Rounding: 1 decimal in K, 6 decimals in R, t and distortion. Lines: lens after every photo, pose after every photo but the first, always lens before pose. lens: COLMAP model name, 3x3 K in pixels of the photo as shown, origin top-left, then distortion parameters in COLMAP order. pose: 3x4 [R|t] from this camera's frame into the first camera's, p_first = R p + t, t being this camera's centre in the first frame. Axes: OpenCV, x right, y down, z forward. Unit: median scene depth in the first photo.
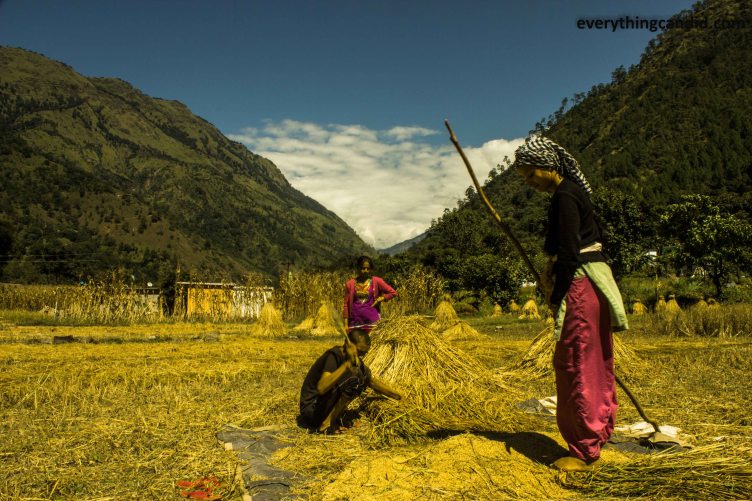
lens RADIAL K [[620.3, 0, 373.1], [0, 620.3, 253.3], [0, 0, 1]] dist [-0.173766, 0.152682]
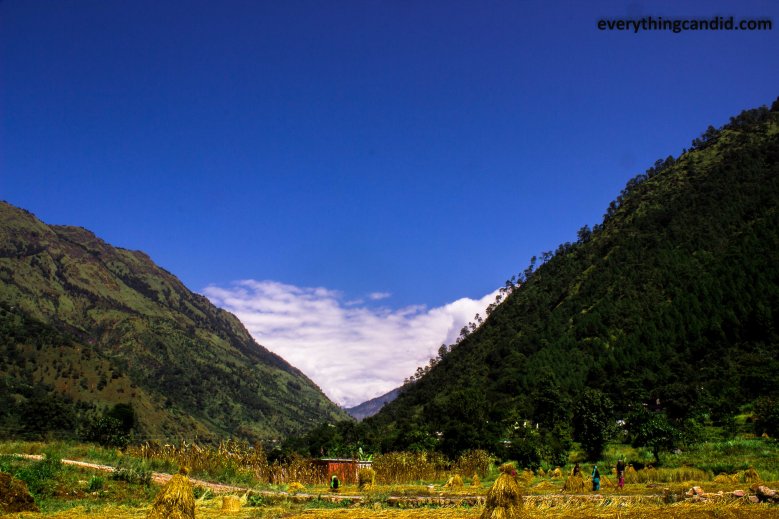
lens RADIAL K [[642.6, 0, 386.5], [0, 642.6, 262.4], [0, 0, 1]] dist [-0.173766, 0.152682]
pose [[0.997191, 0.010906, 0.074097, -0.005899], [0.006352, 0.973461, -0.228766, -0.001458], [-0.074625, 0.228594, 0.970657, -0.013481]]
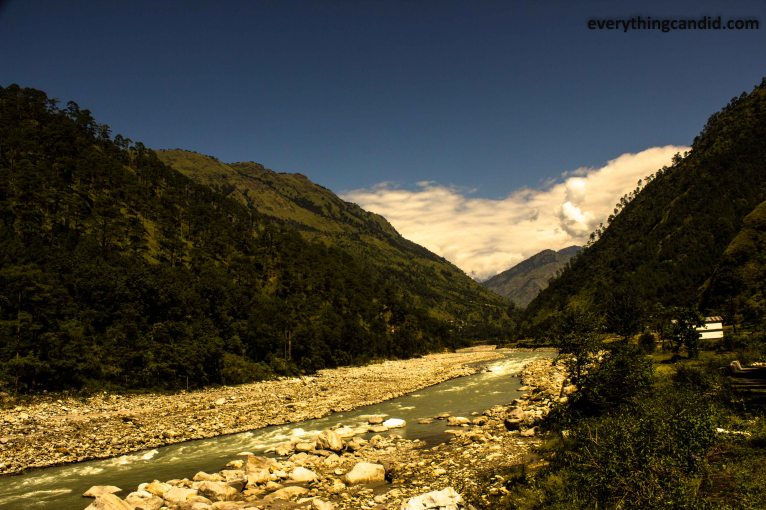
lens RADIAL K [[631.9, 0, 380.1], [0, 631.9, 257.9], [0, 0, 1]] dist [-0.173766, 0.152682]
pose [[0.987523, -0.093482, -0.126729, -0.068141], [0.087203, 0.994713, -0.054233, -0.028119], [0.131128, 0.042505, 0.990454, -0.286102]]
